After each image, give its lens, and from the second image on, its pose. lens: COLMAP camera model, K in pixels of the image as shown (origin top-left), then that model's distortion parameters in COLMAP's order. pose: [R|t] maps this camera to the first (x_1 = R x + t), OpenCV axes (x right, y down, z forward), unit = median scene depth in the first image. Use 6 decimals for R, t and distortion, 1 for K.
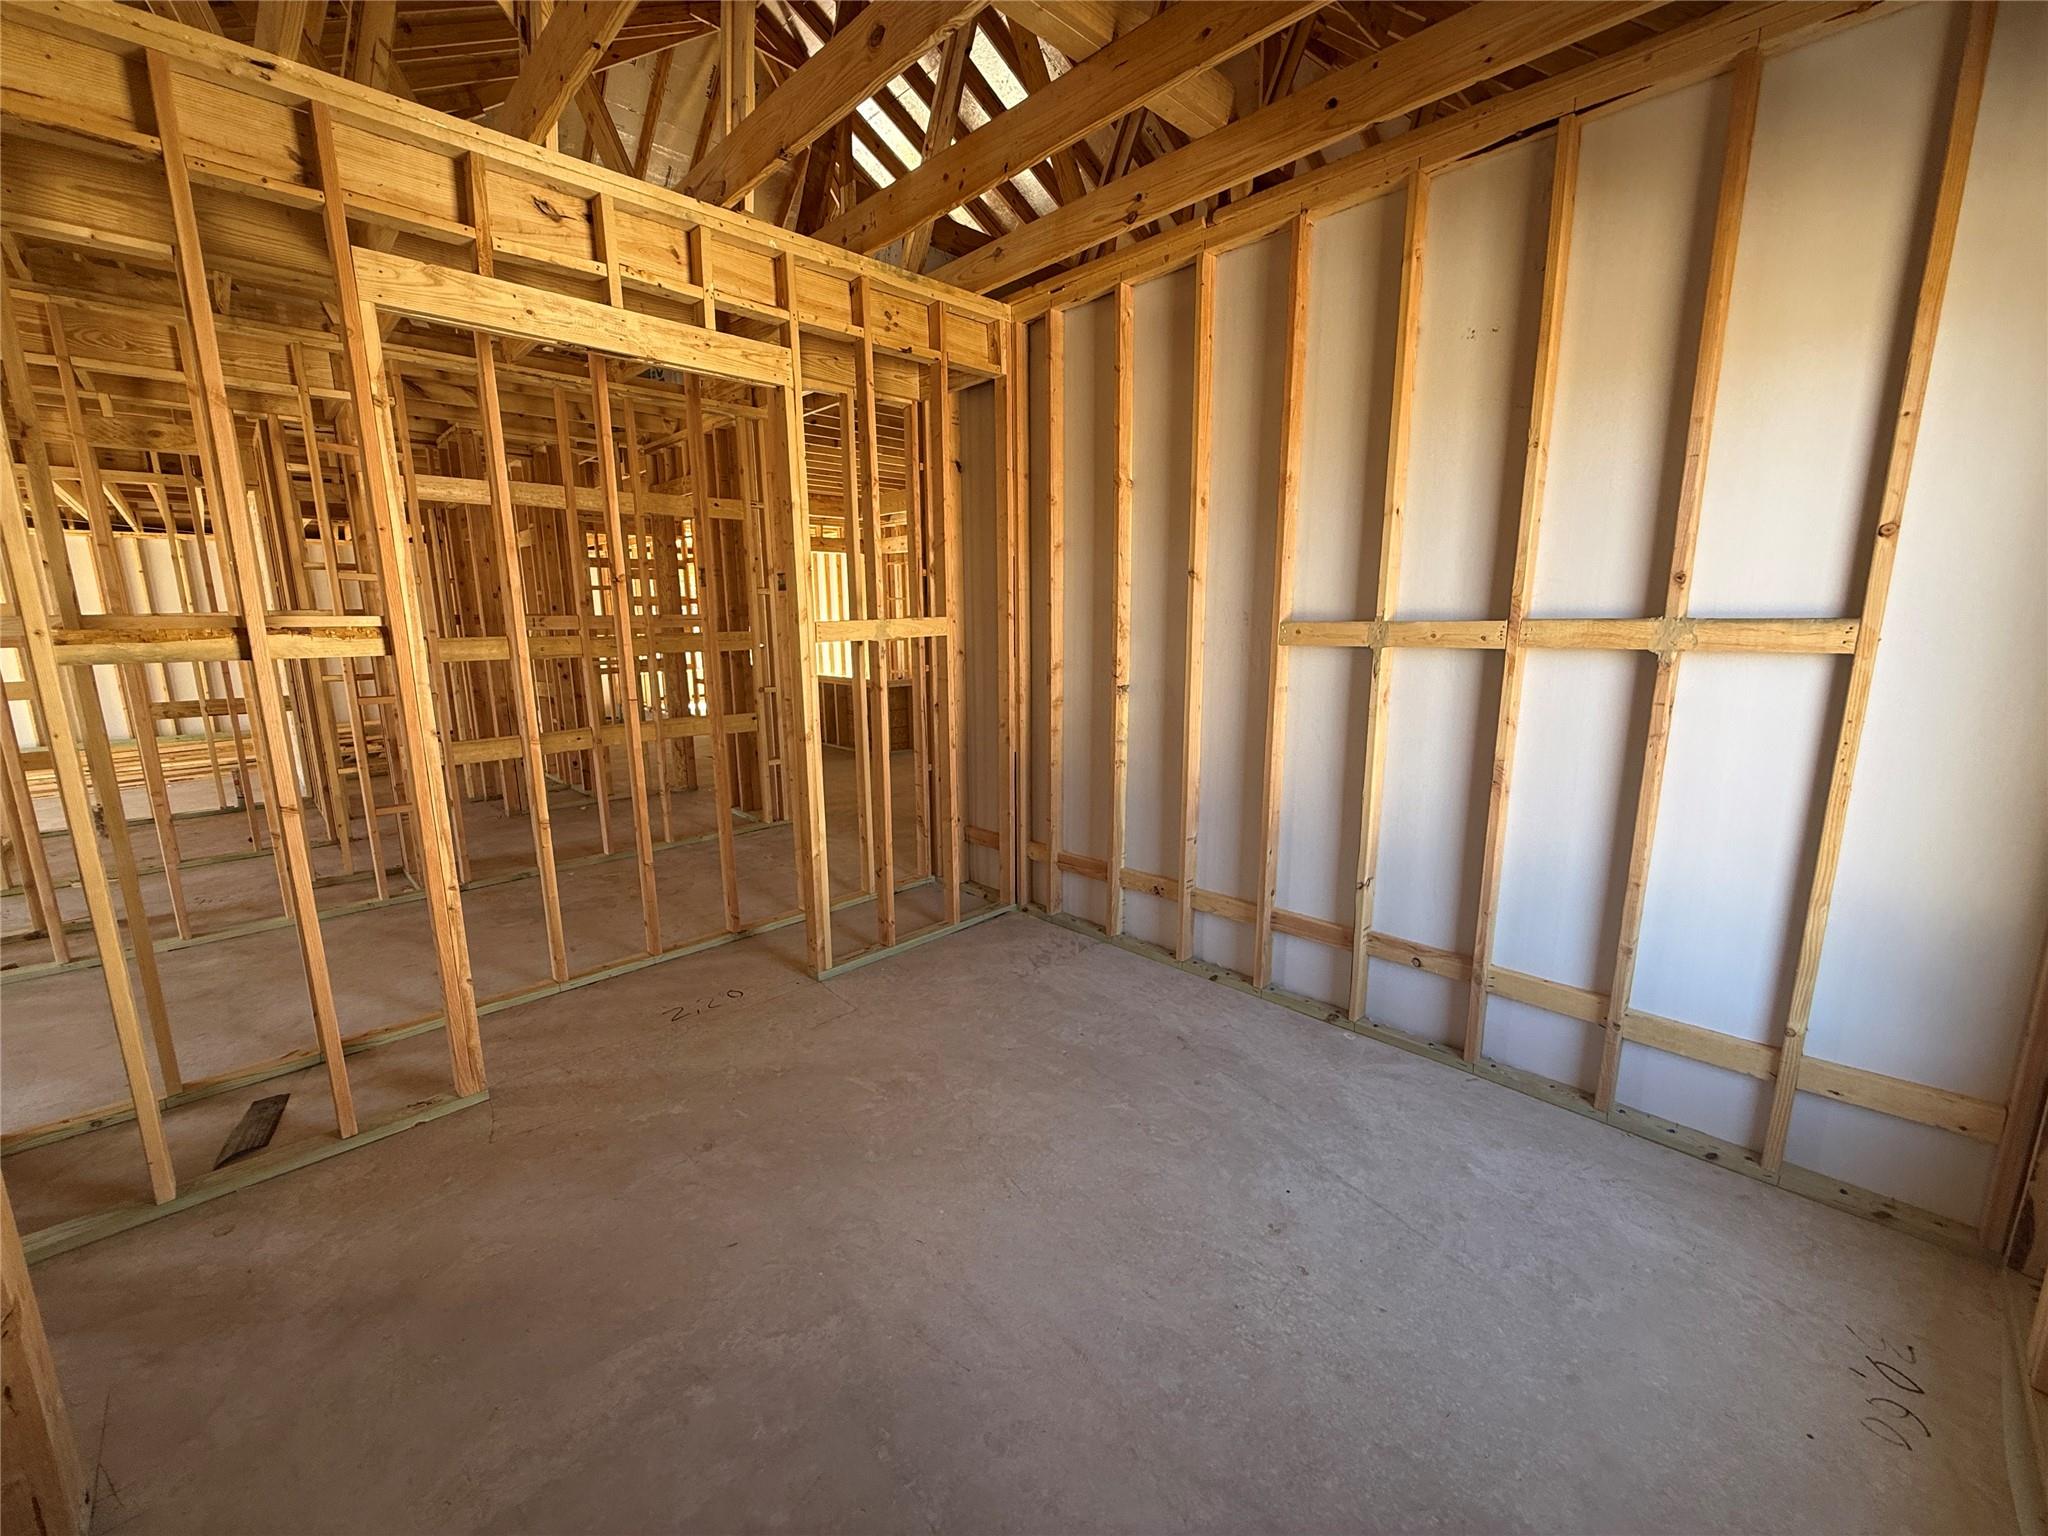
lens RADIAL K [[816.5, 0, 1017.2], [0, 816.5, 764.1], [0, 0, 1]] dist [0.001104, 0.000500]
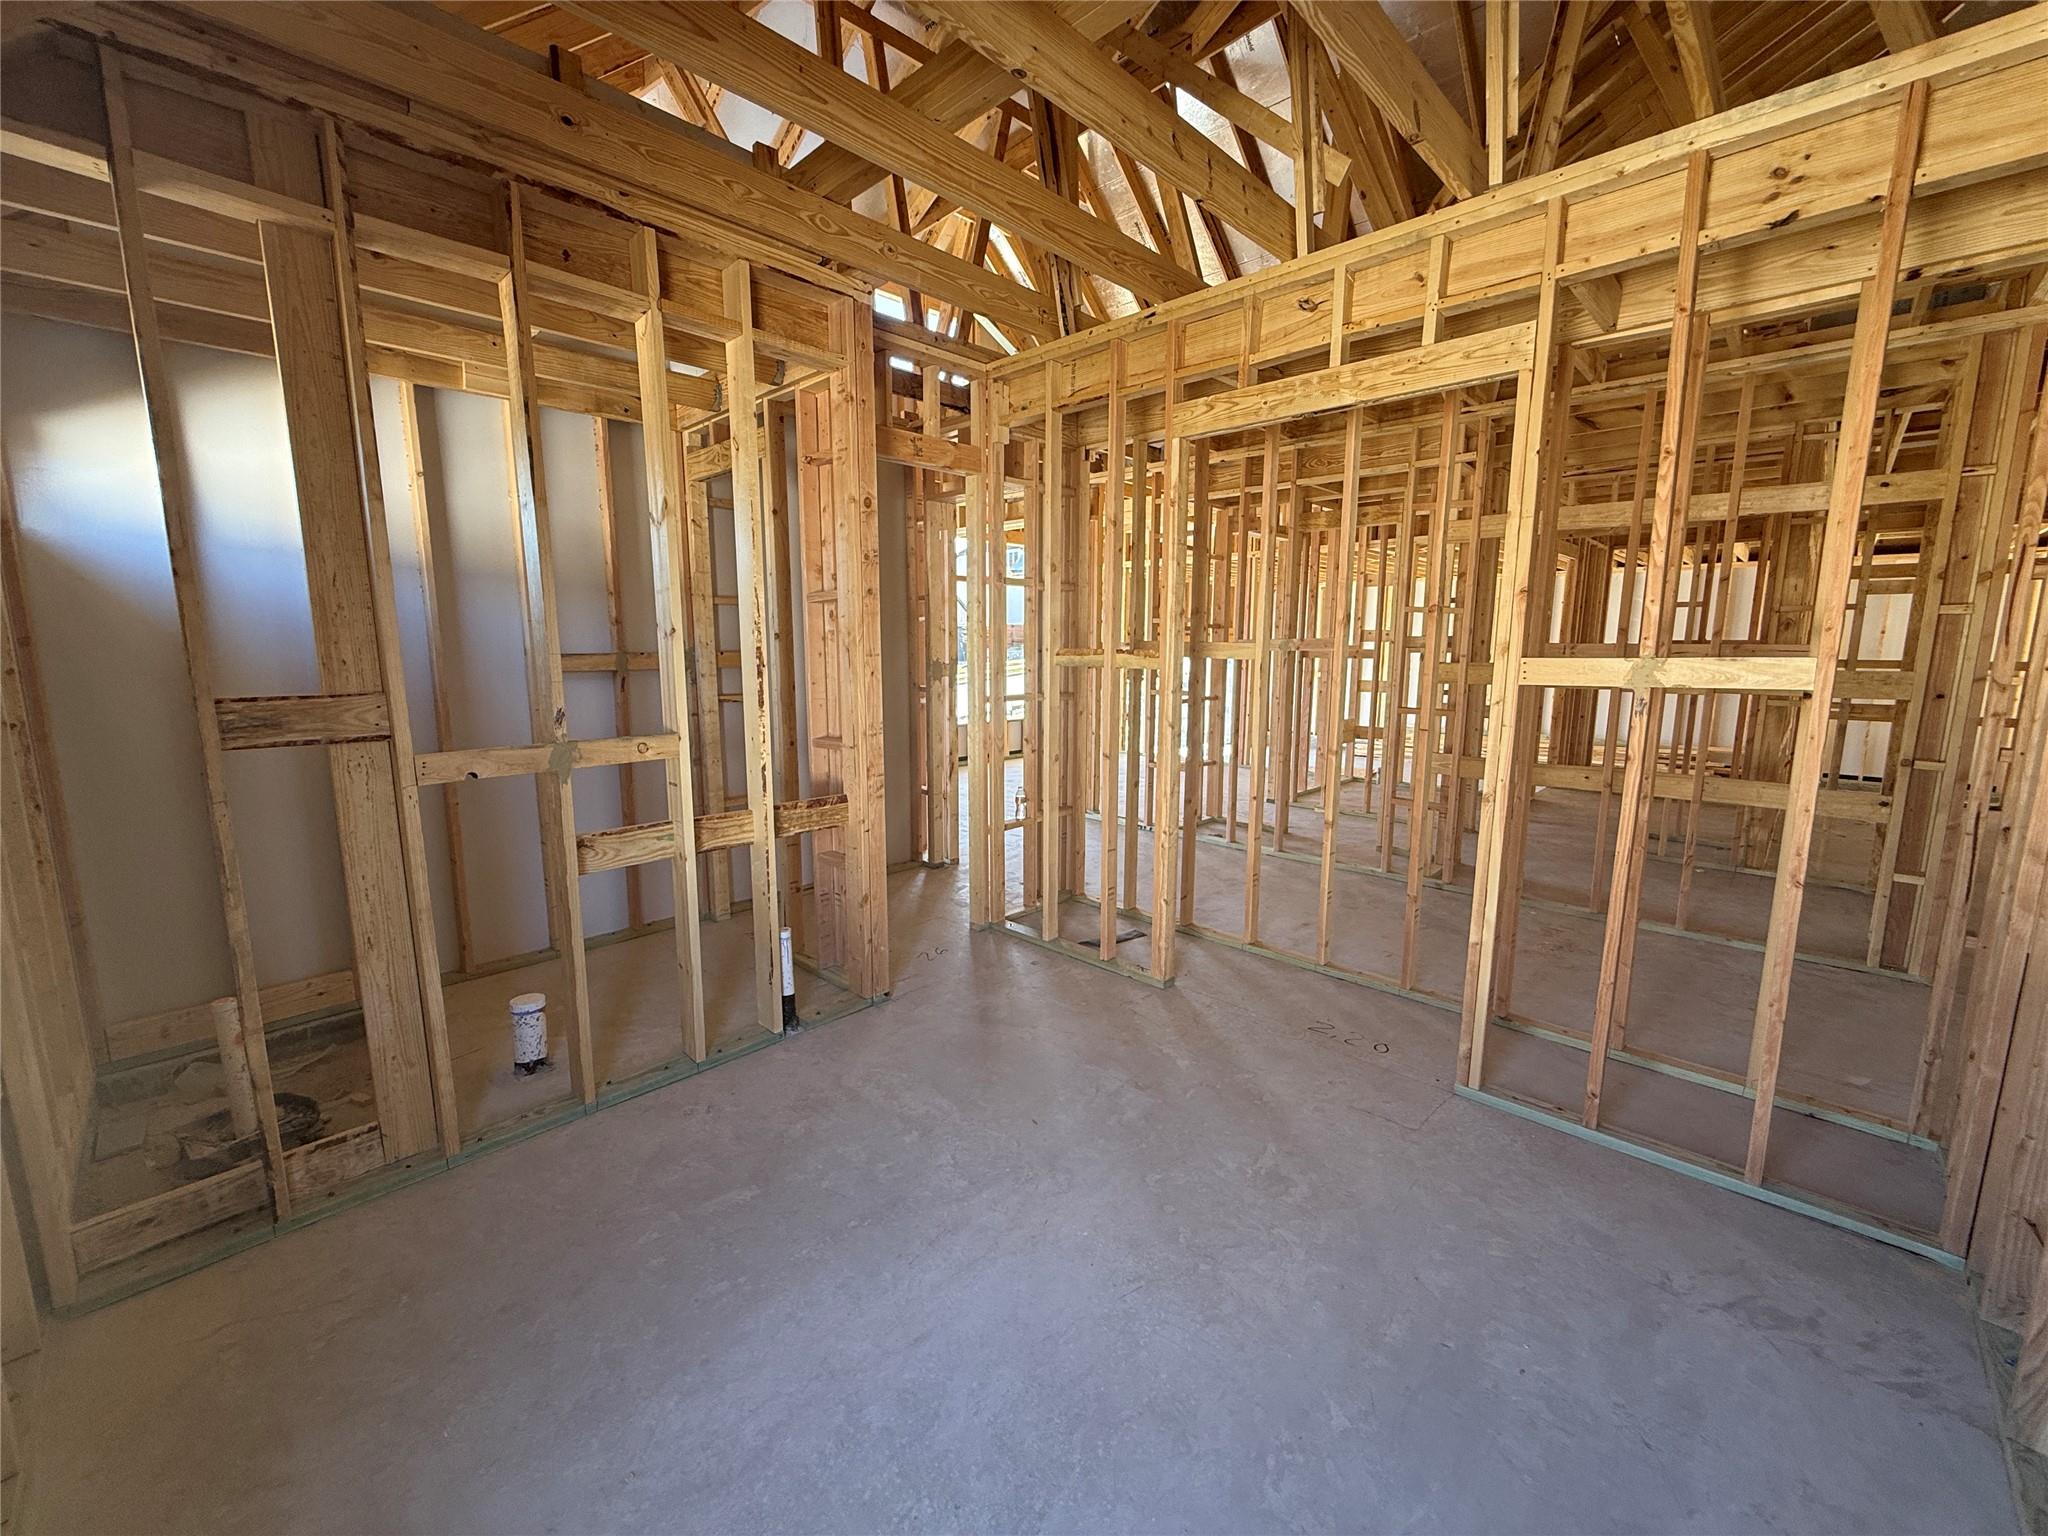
lens RADIAL K [[816.5, 0, 1017.2], [0, 816.5, 764.1], [0, 0, 1]] dist [0.001104, 0.000500]
pose [[0.028403, 0.160796, -0.986579, 0.555525], [-0.187430, 0.970328, 0.152751, -0.107607], [0.981867, 0.180576, 0.057698, 0.513826]]
